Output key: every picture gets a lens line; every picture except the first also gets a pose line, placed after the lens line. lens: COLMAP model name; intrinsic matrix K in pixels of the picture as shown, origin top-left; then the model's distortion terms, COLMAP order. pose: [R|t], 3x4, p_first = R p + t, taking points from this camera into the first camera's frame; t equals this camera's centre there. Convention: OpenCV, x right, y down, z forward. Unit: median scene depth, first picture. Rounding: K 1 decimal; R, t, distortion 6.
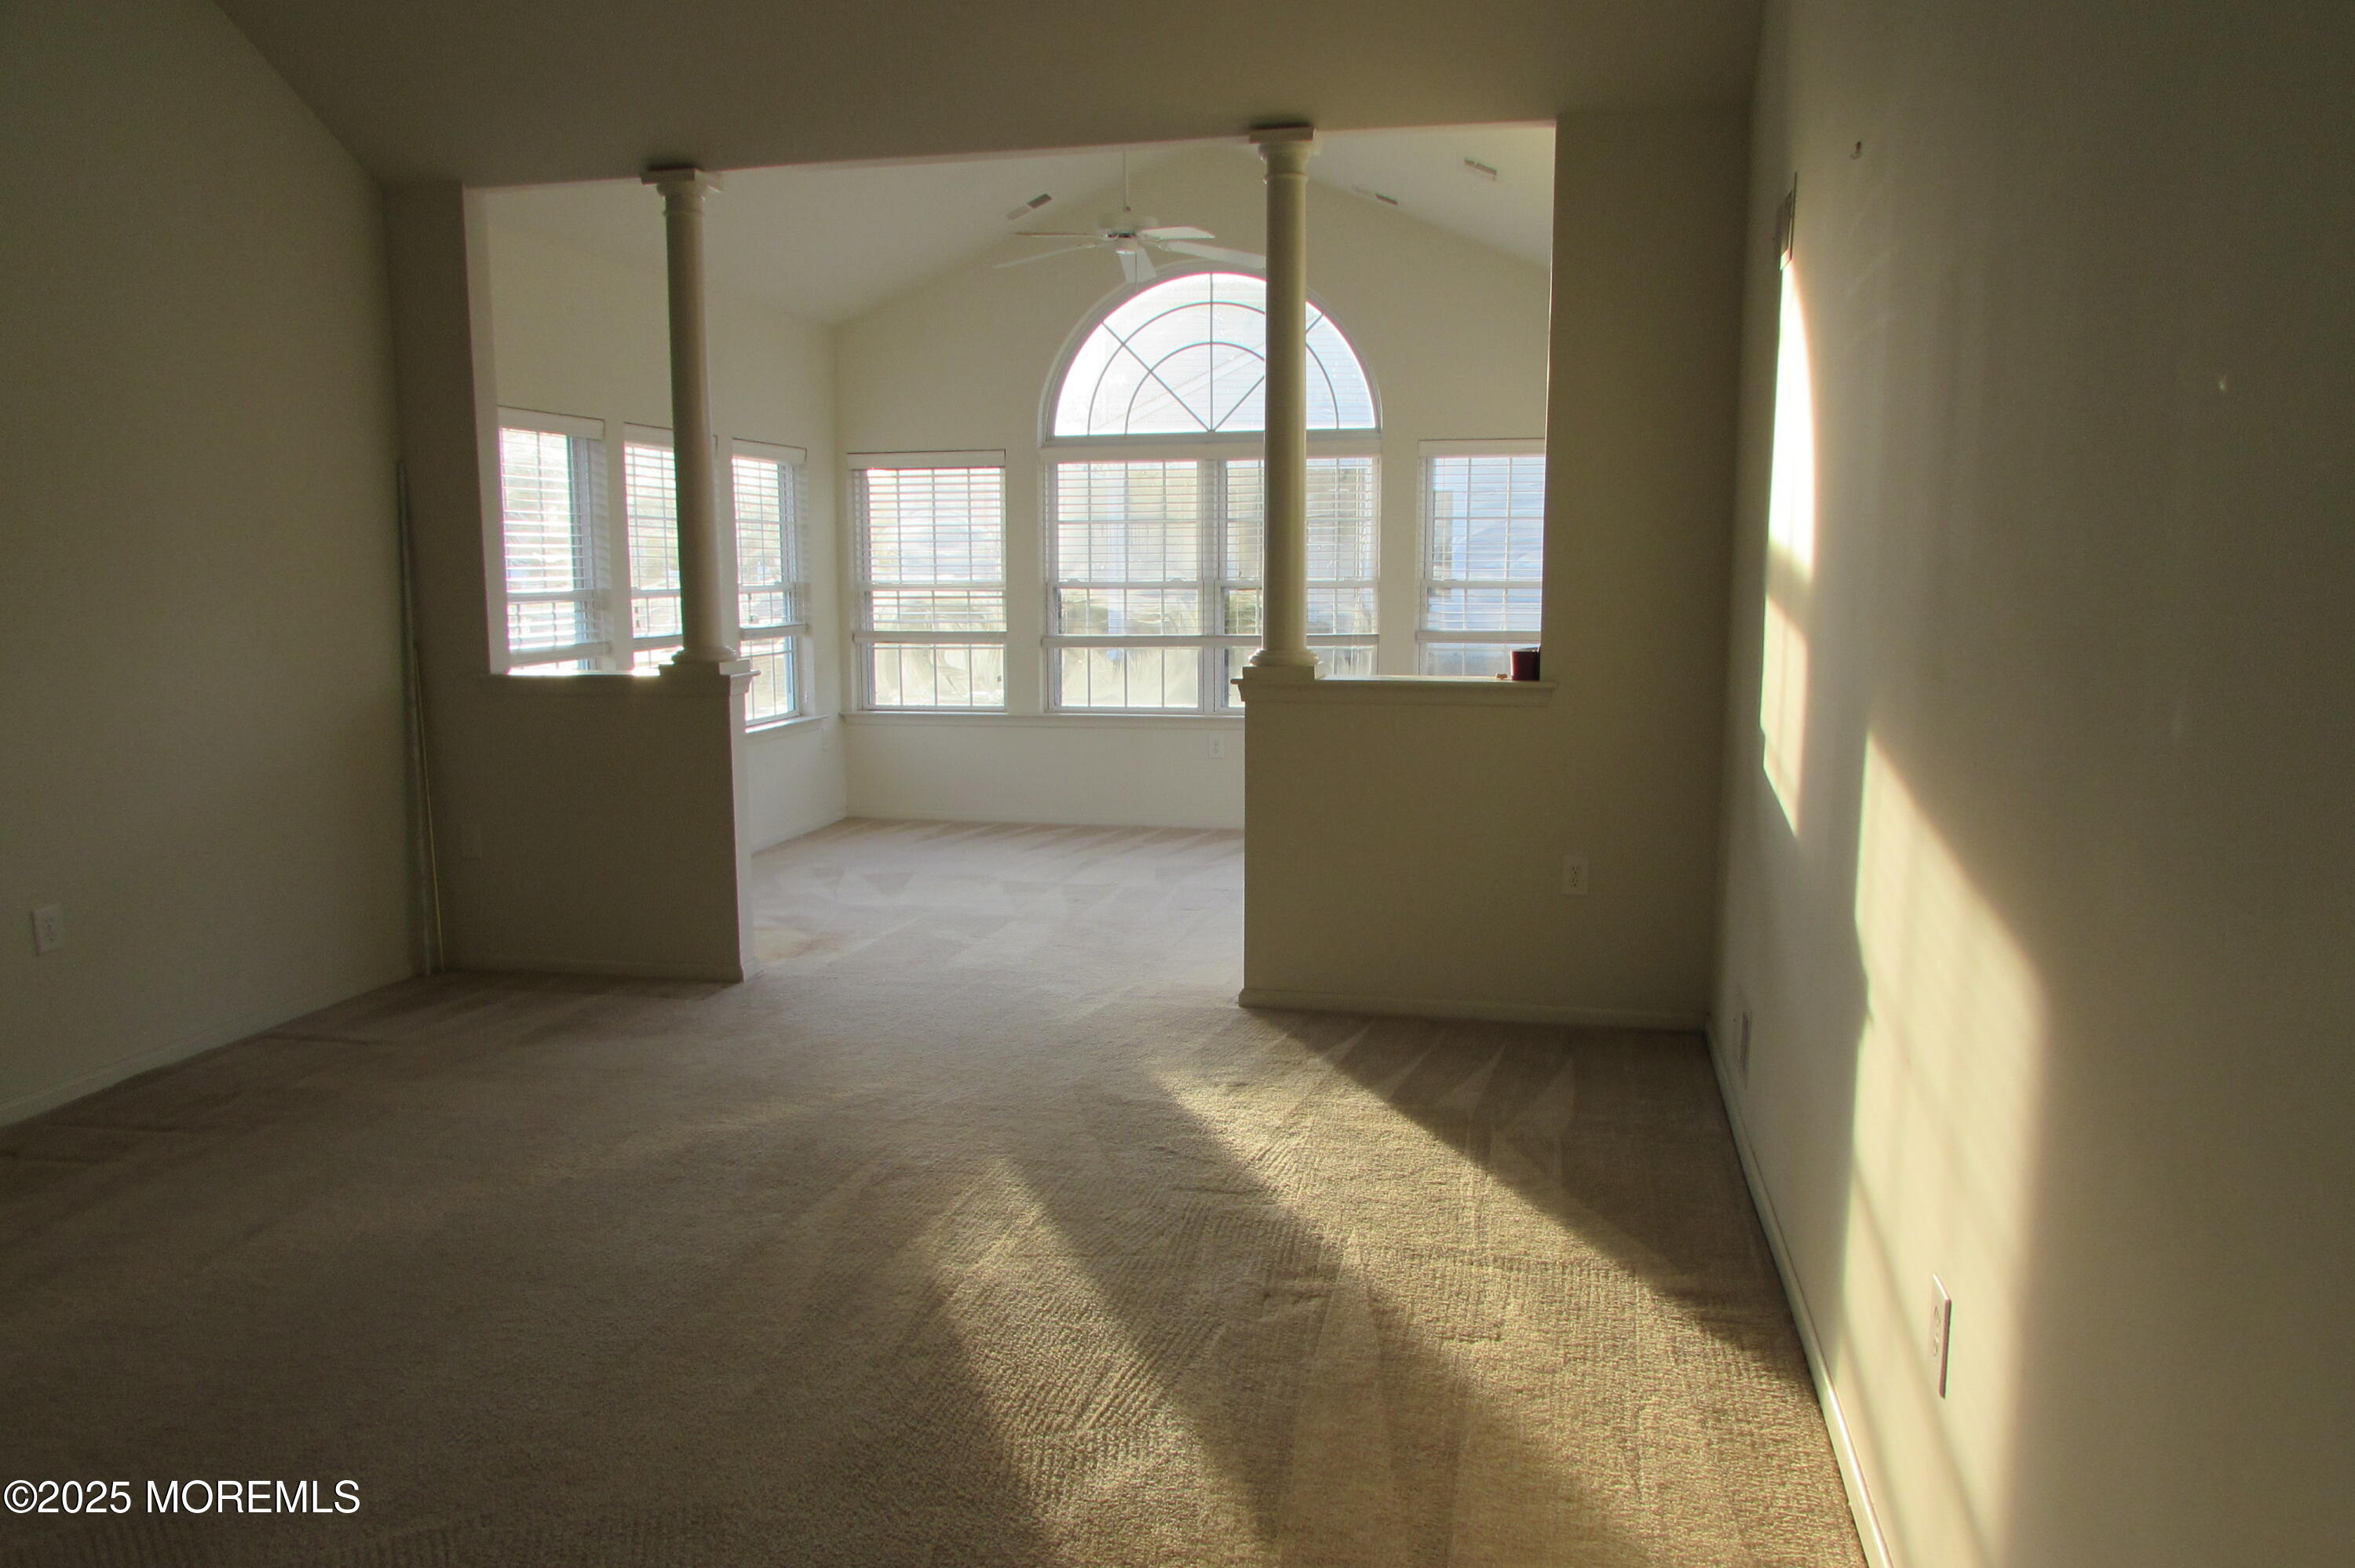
lens RADIAL K [[1706.3, 0, 1175.9], [0, 1706.3, 778.7], [0, 0, 1]] dist [-0.028202, 0.035932]
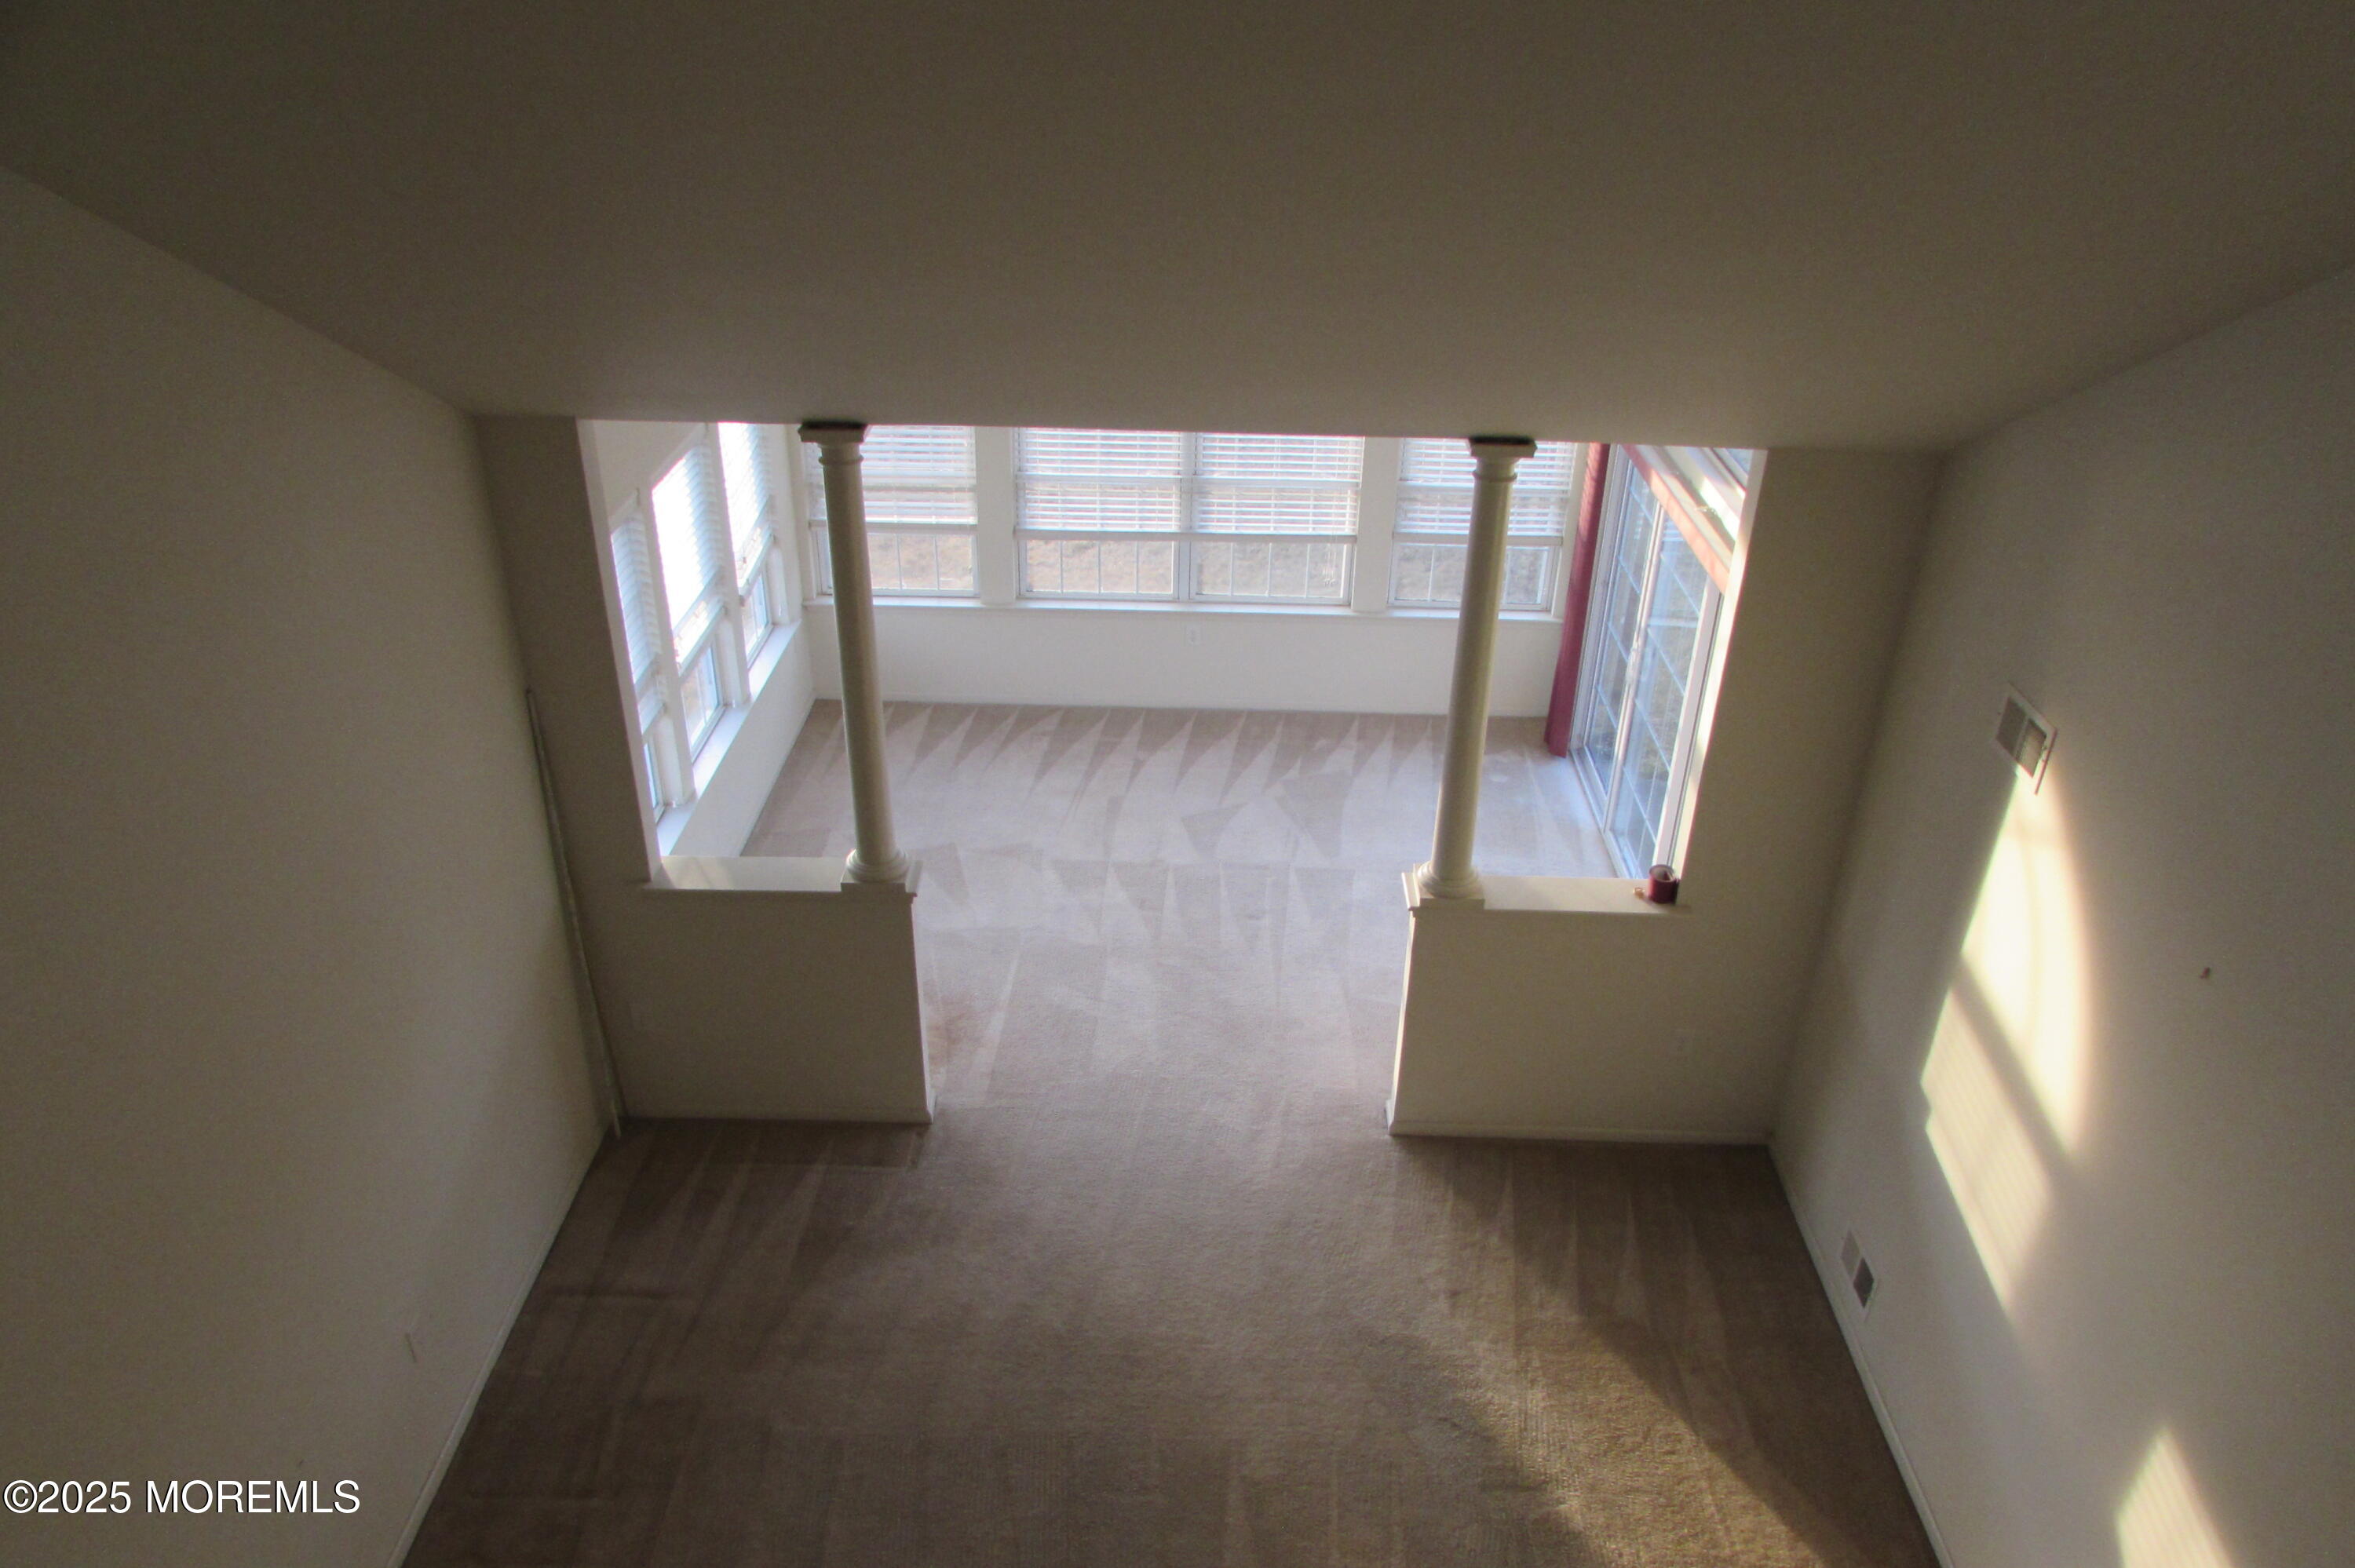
lens RADIAL K [[1700.5, 0, 1186.3], [0, 1700.5, 791.7], [0, 0, 1]] dist [-0.033288, 0.000393]
pose [[0.978317, -0.082683, 0.189894, -0.312285], [0.004225, 0.924634, 0.380833, -0.549785], [-0.207071, -0.371774, 0.904934, 0.051986]]
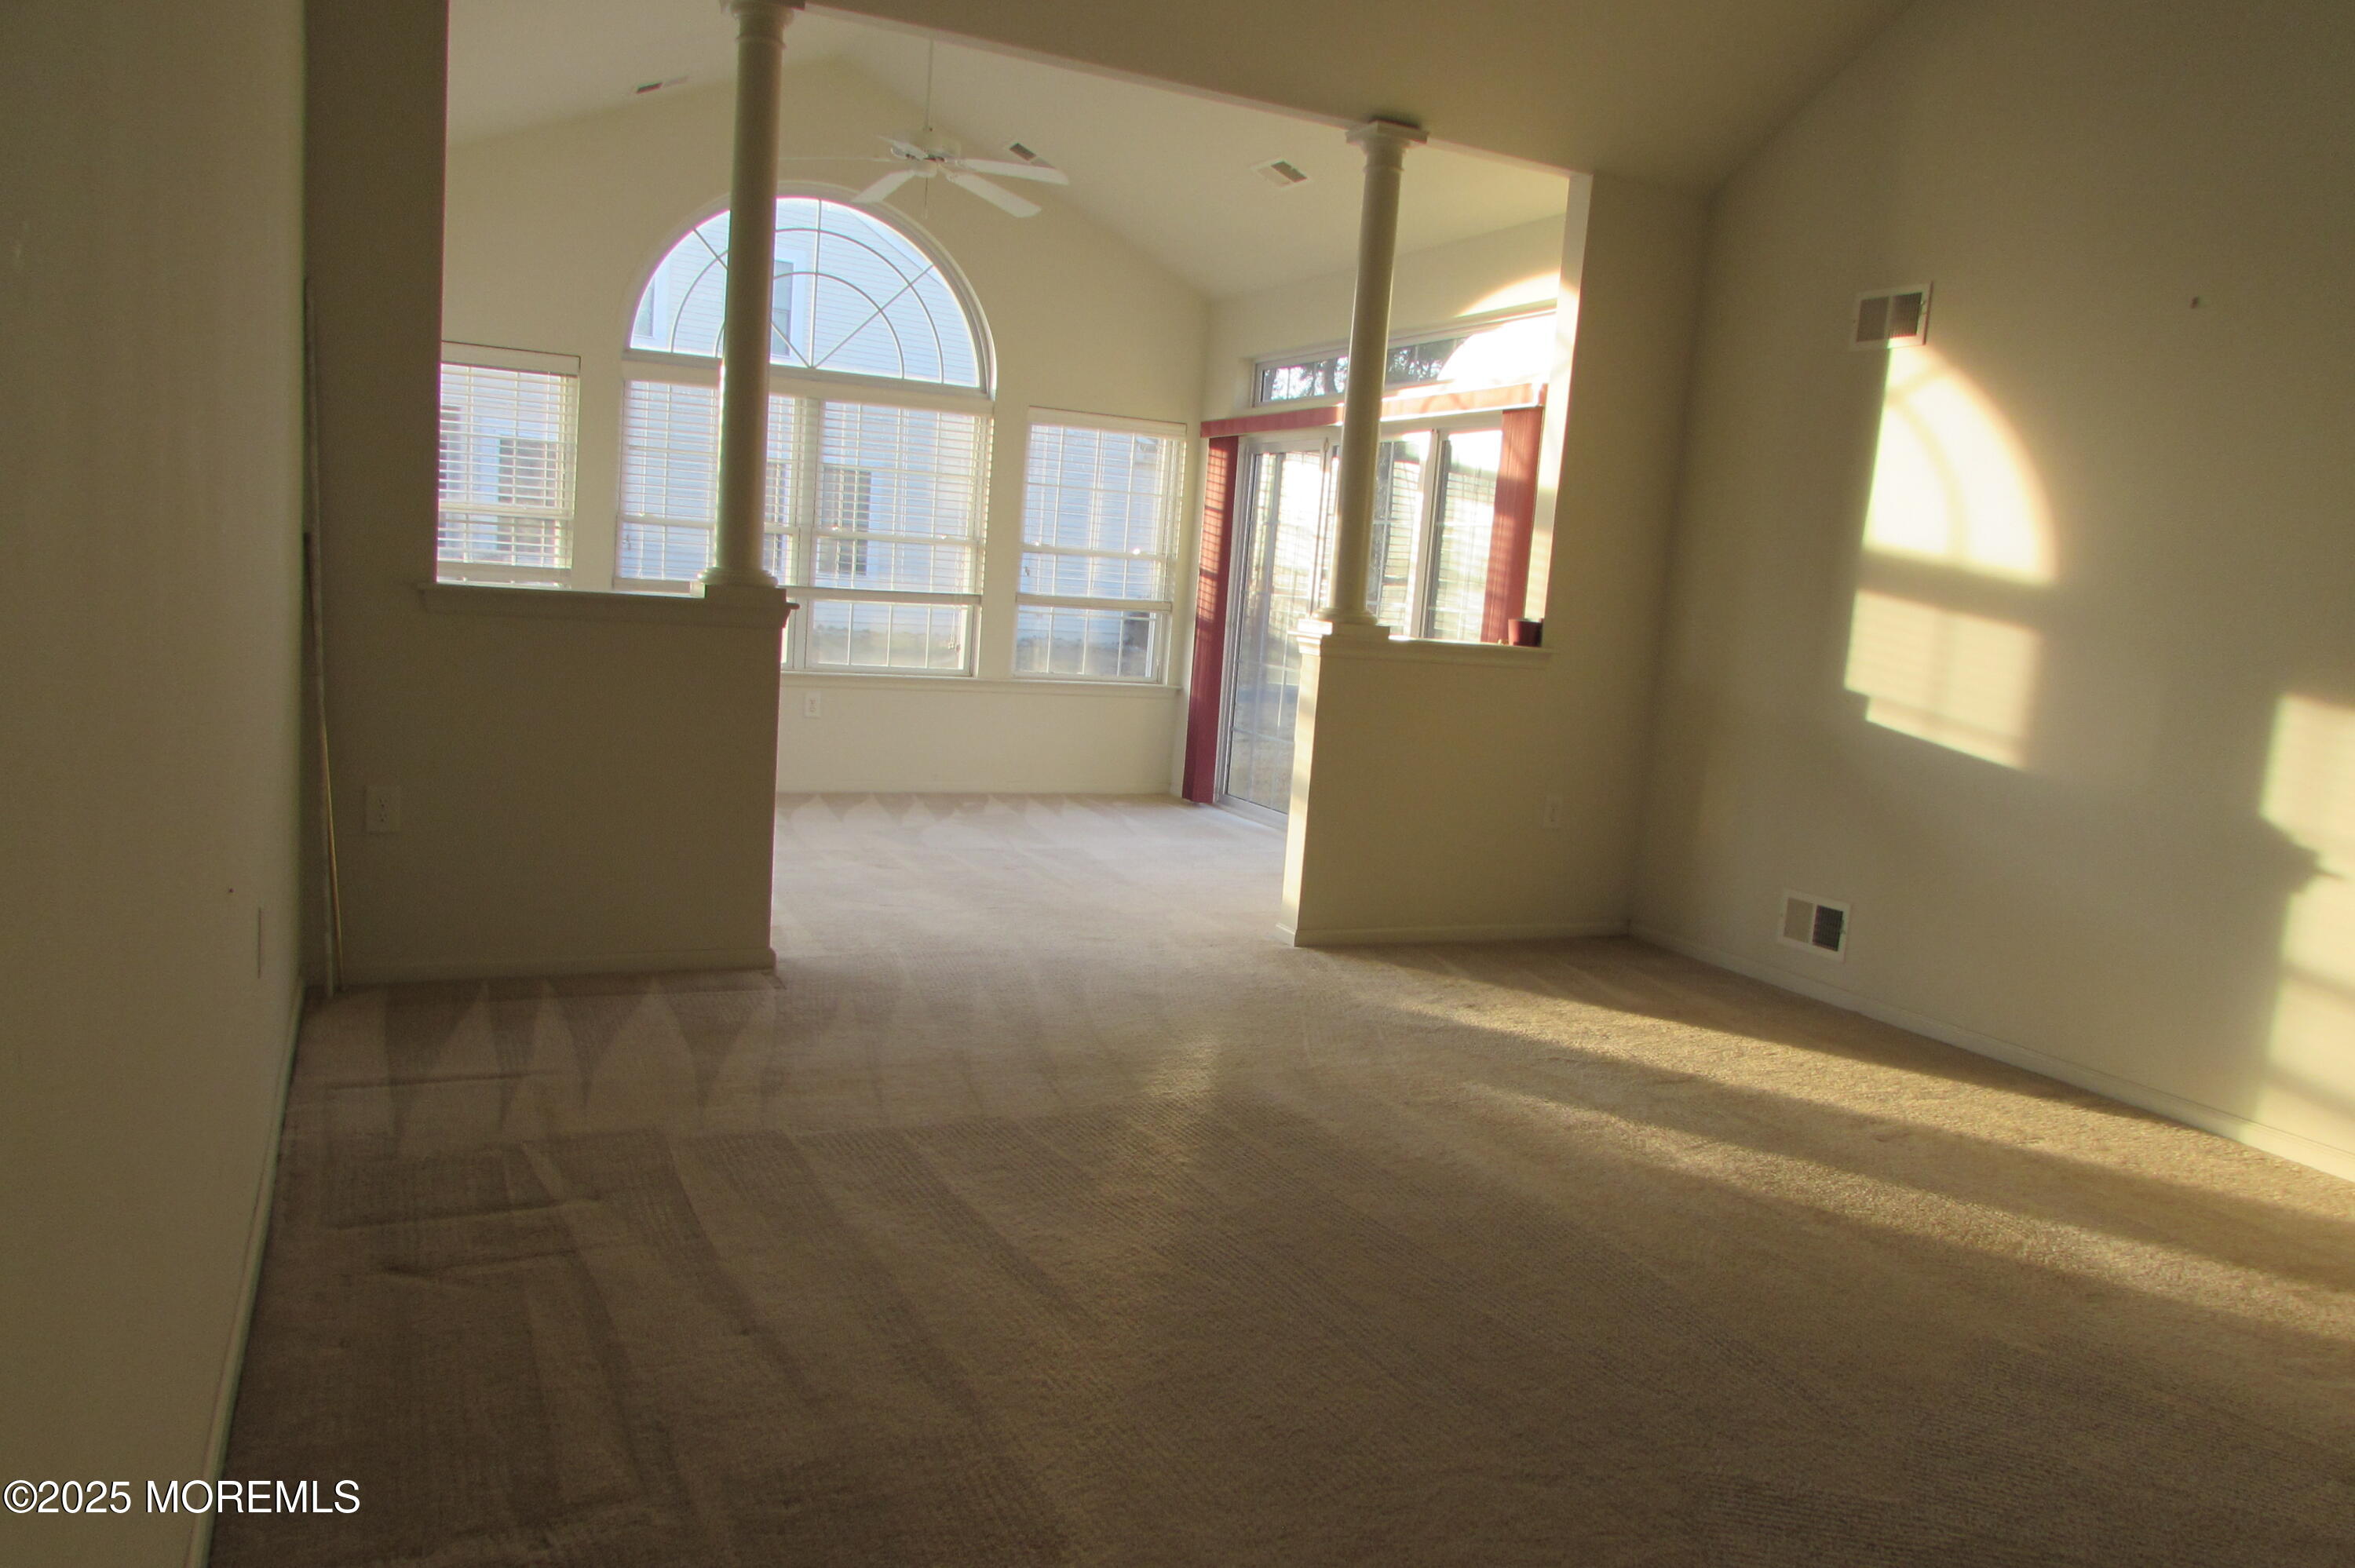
lens RADIAL K [[1705.3, 0, 1190.5], [0, 1705.3, 797.5], [0, 0, 1]] dist [-0.038794, 0.003791]
pose [[0.775246, -0.016664, 0.631440, -0.690712], [0.000535, 0.999669, 0.025724, 0.014757], [-0.631659, -0.019604, 0.774998, 0.233055]]
